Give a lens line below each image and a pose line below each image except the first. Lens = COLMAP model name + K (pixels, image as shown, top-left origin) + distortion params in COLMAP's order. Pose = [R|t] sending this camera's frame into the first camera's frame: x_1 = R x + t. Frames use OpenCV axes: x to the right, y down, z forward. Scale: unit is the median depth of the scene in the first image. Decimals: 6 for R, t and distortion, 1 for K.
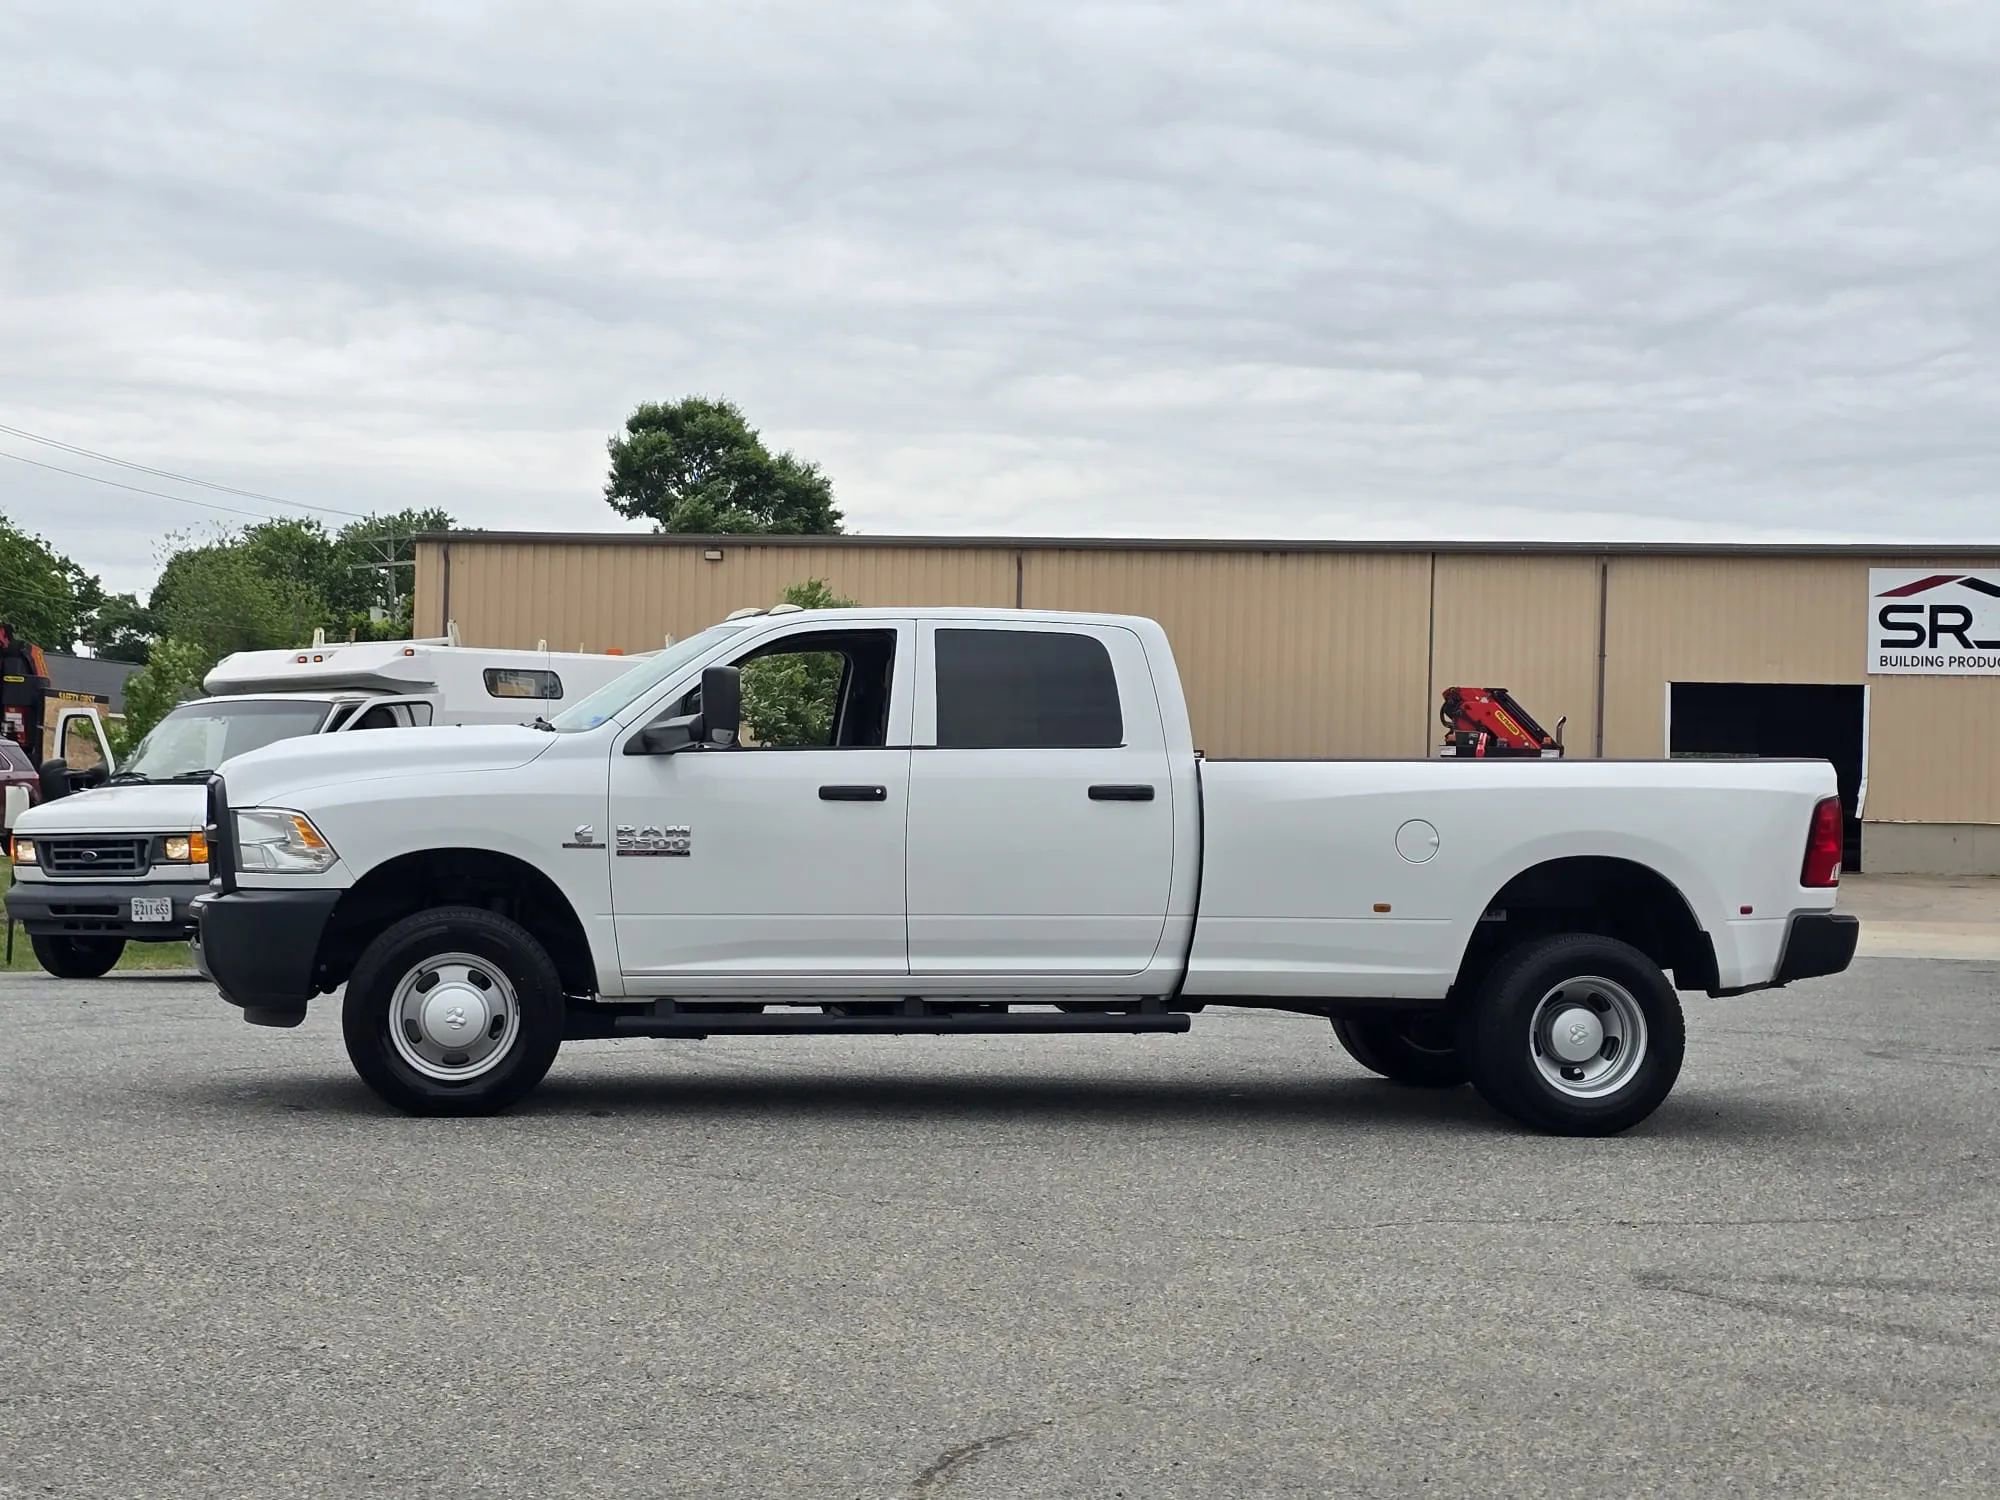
lens RADIAL K [[3317.5, 0, 1000.0], [0, 3317.5, 750.0], [0, 0, 1]] dist [0.212346, 0.011143]
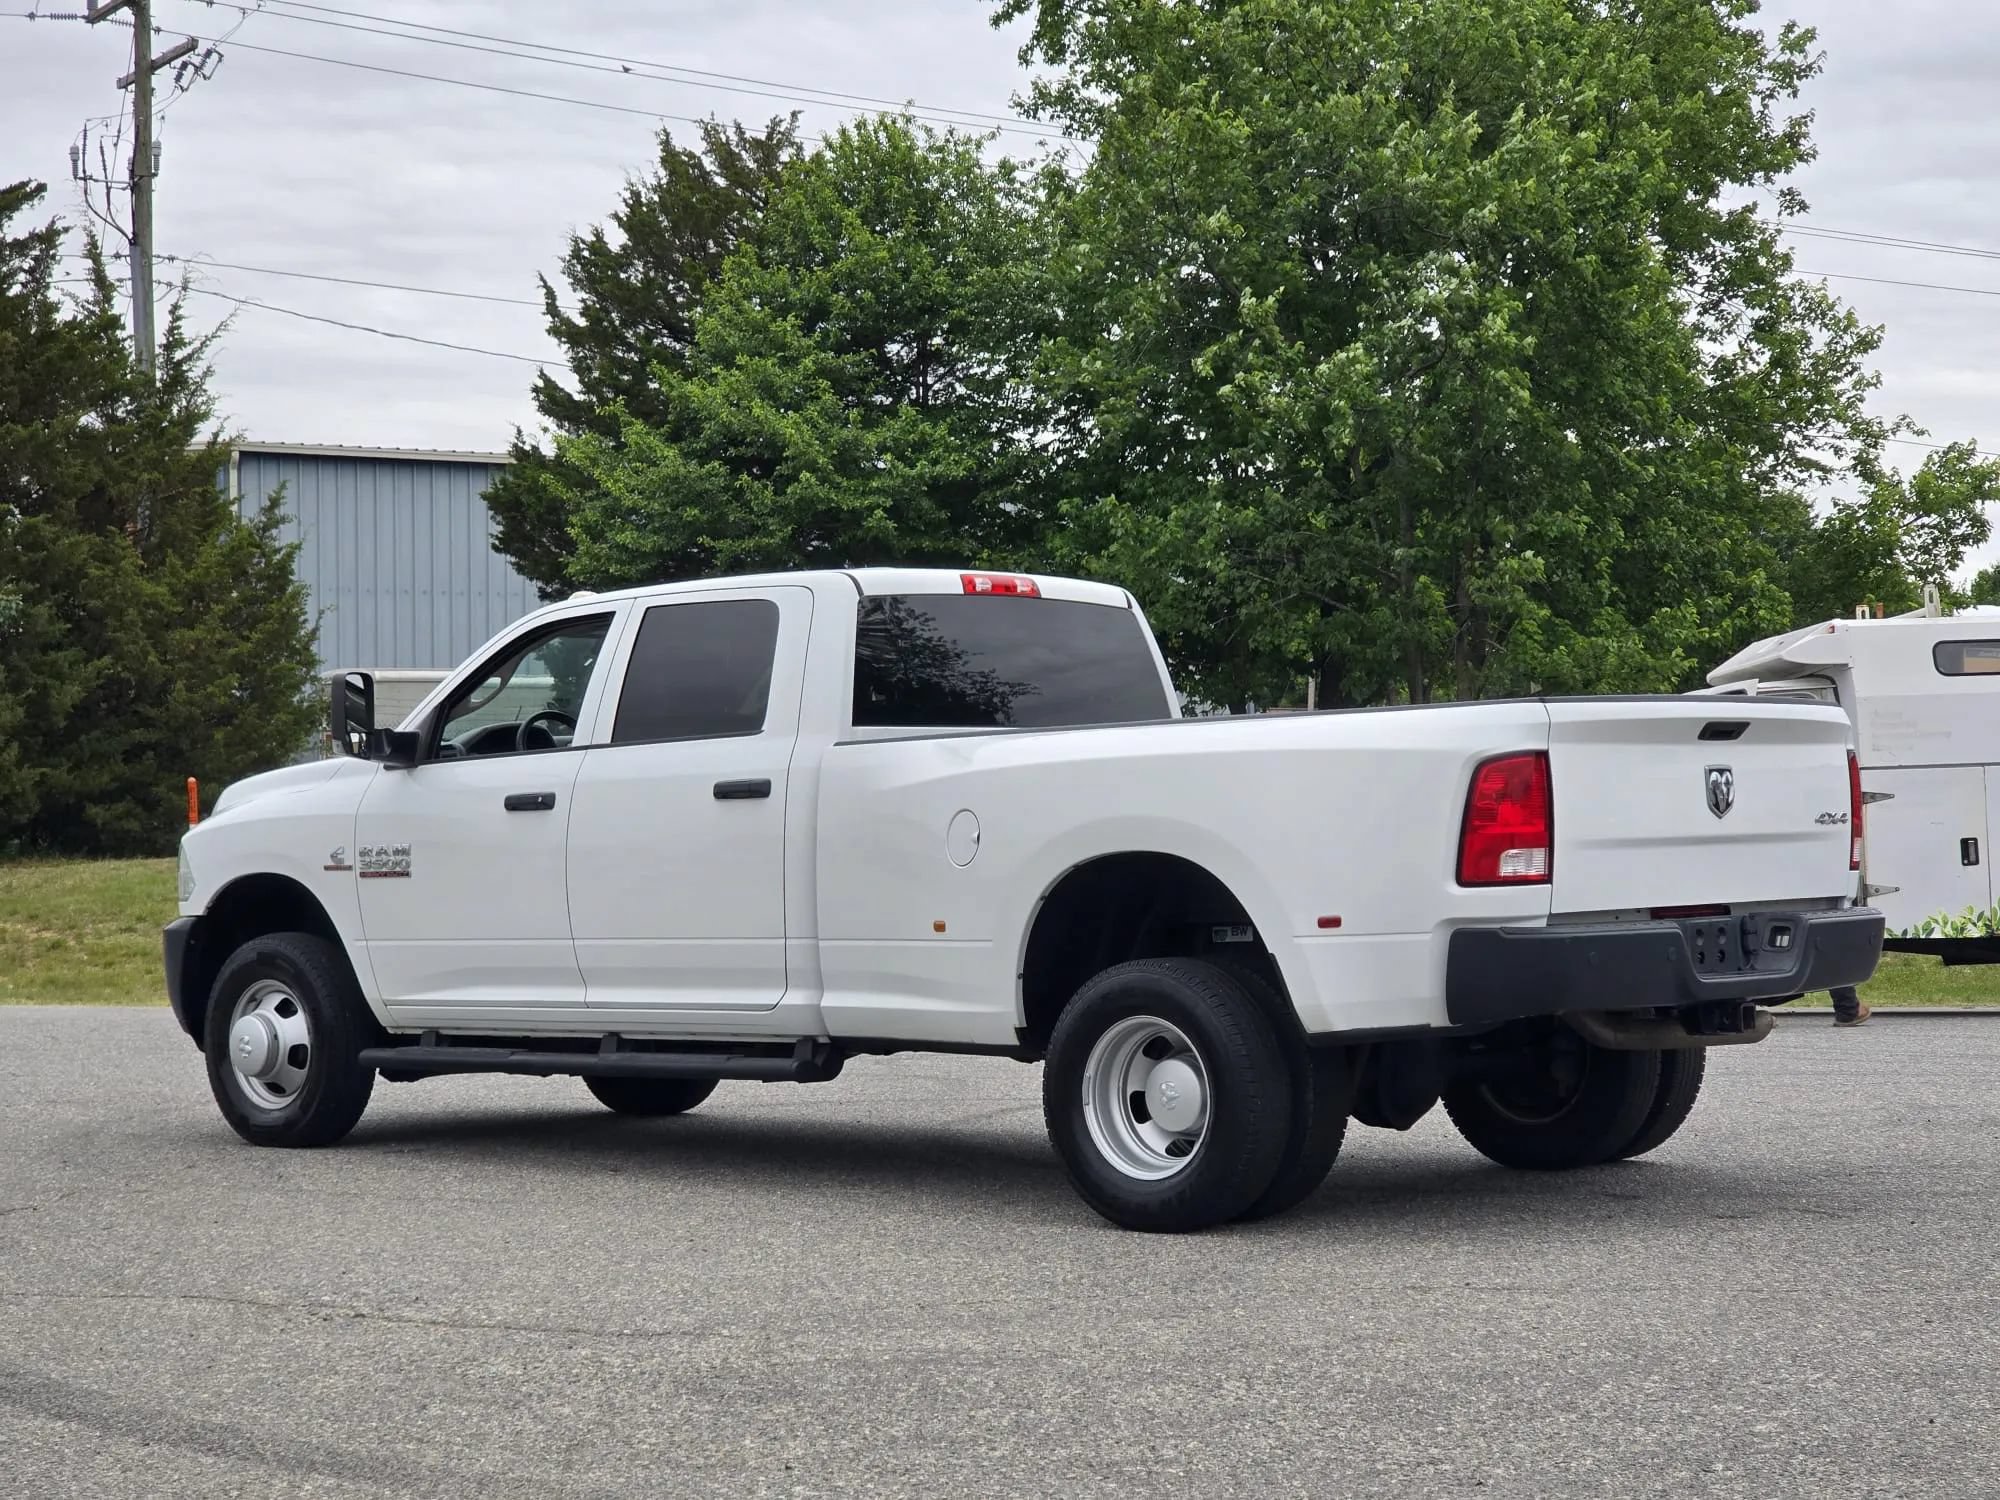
lens RADIAL K [[3758.5, 0, 1000.0], [0, 3758.5, 750.0], [0, 0, 1]] dist [-0.020721, 0.522533]
pose [[0.612137, -0.046210, -0.789400, 0.811731], [0.042863, 0.998762, -0.025229, 0.029309], [0.789589, -0.018392, 0.613361, 0.475404]]
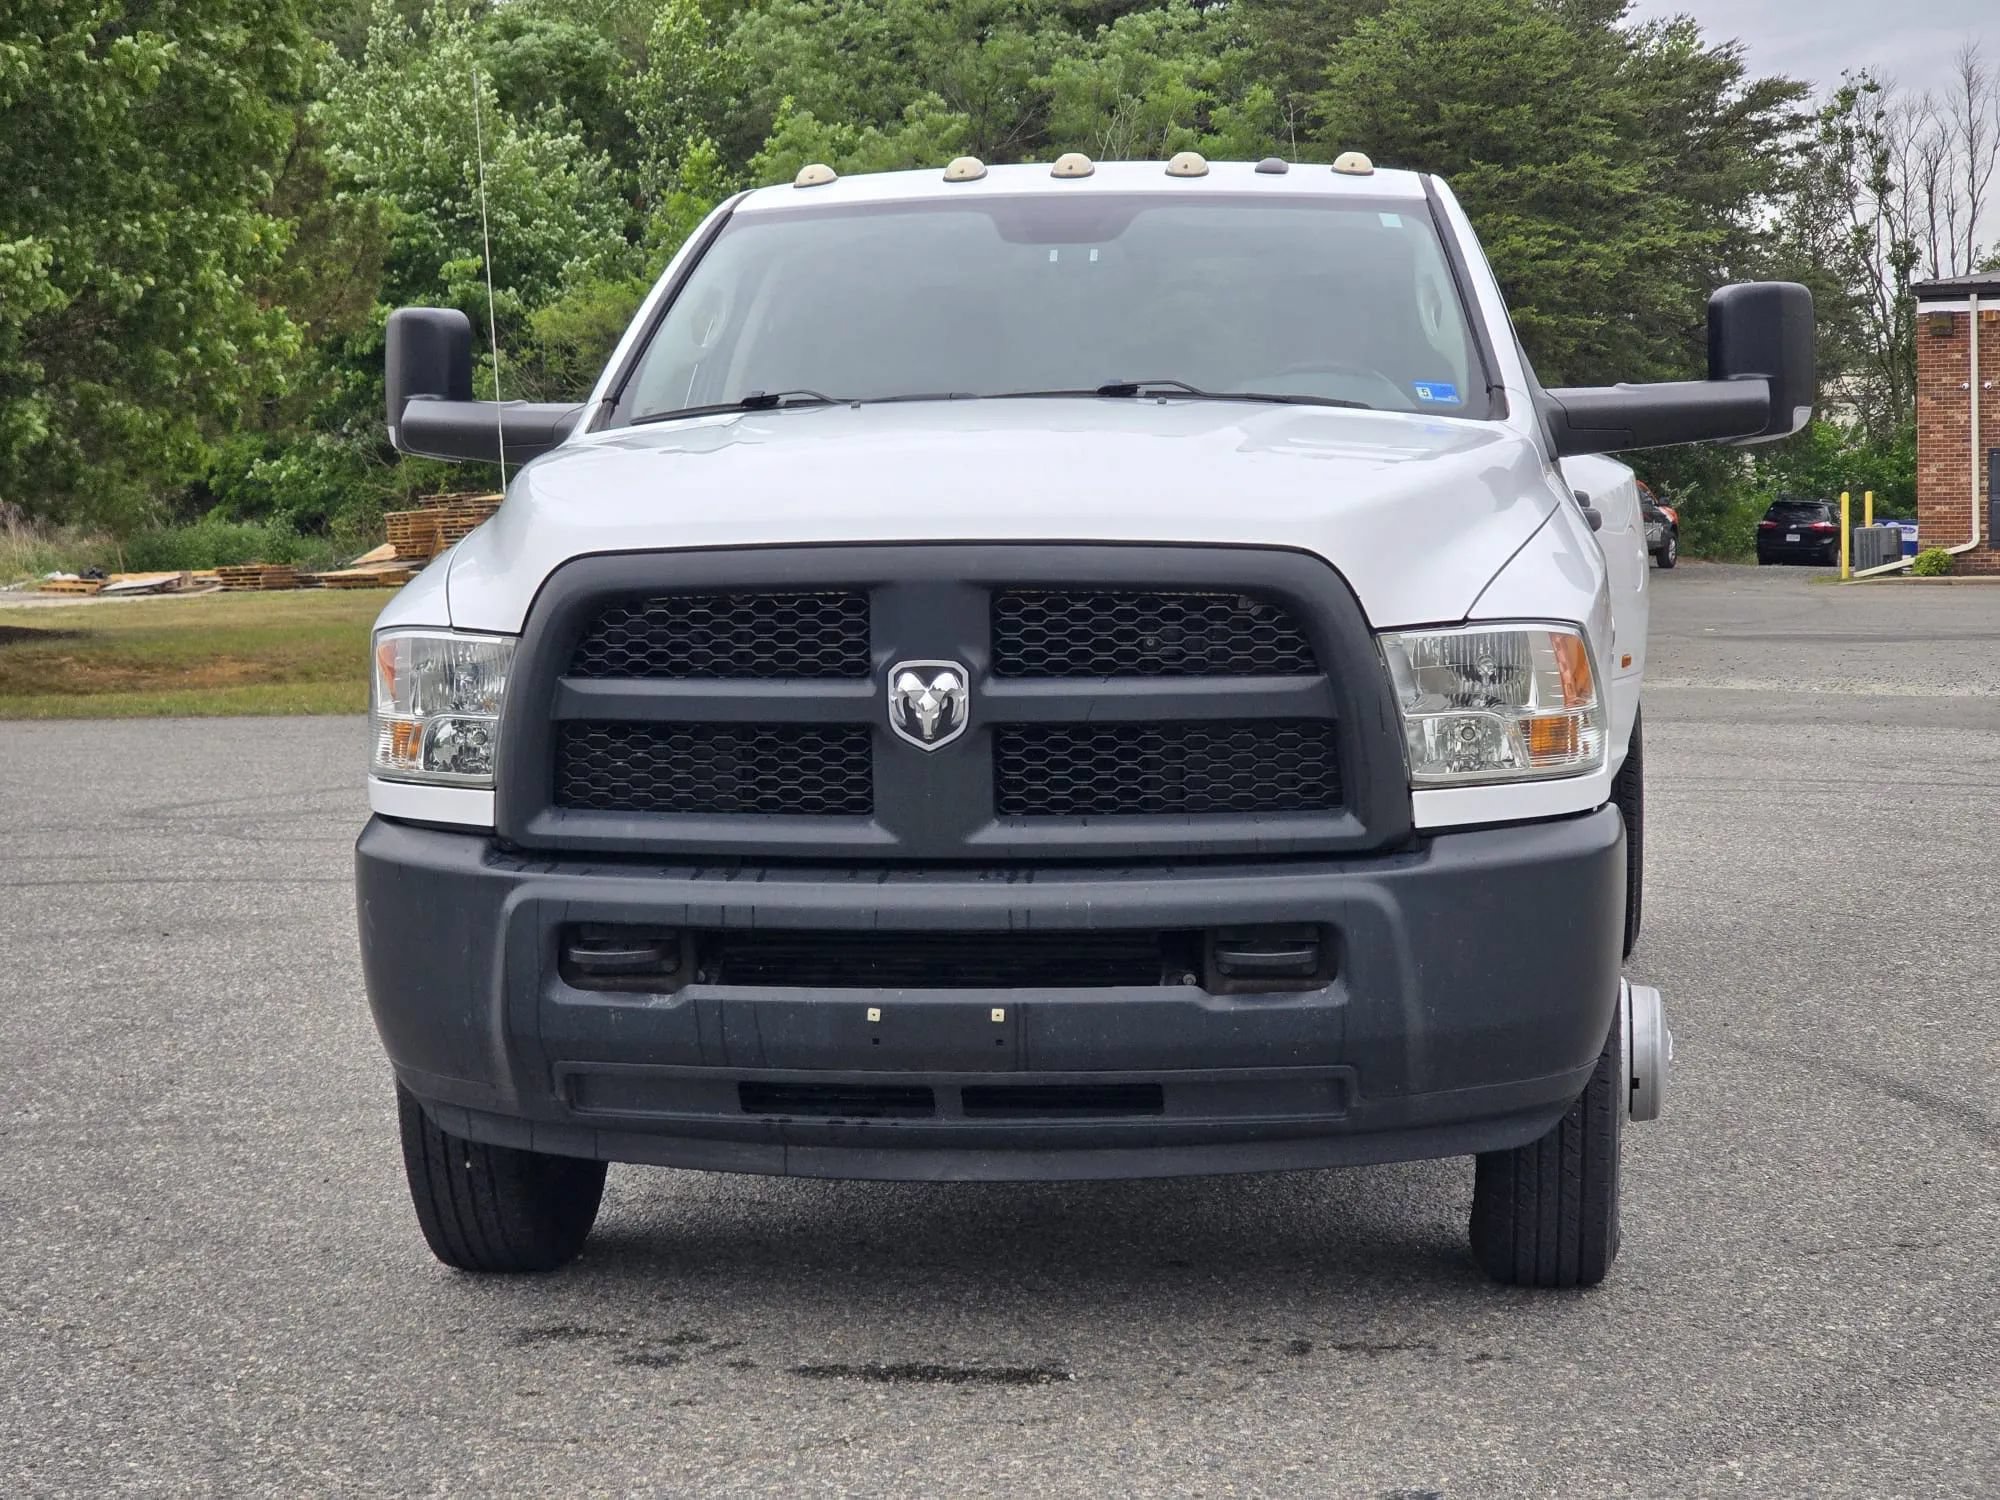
lens RADIAL K [[3792.7, 0, 1000.0], [0, 3792.7, 750.0], [0, 0, 1]] dist [-0.588845, 5.044052]
pose [[0.292914, -0.100410, 0.950852, -0.638103], [0.005101, 0.994621, 0.103460, -0.013017], [-0.956125, -0.025455, 0.291850, 0.896205]]
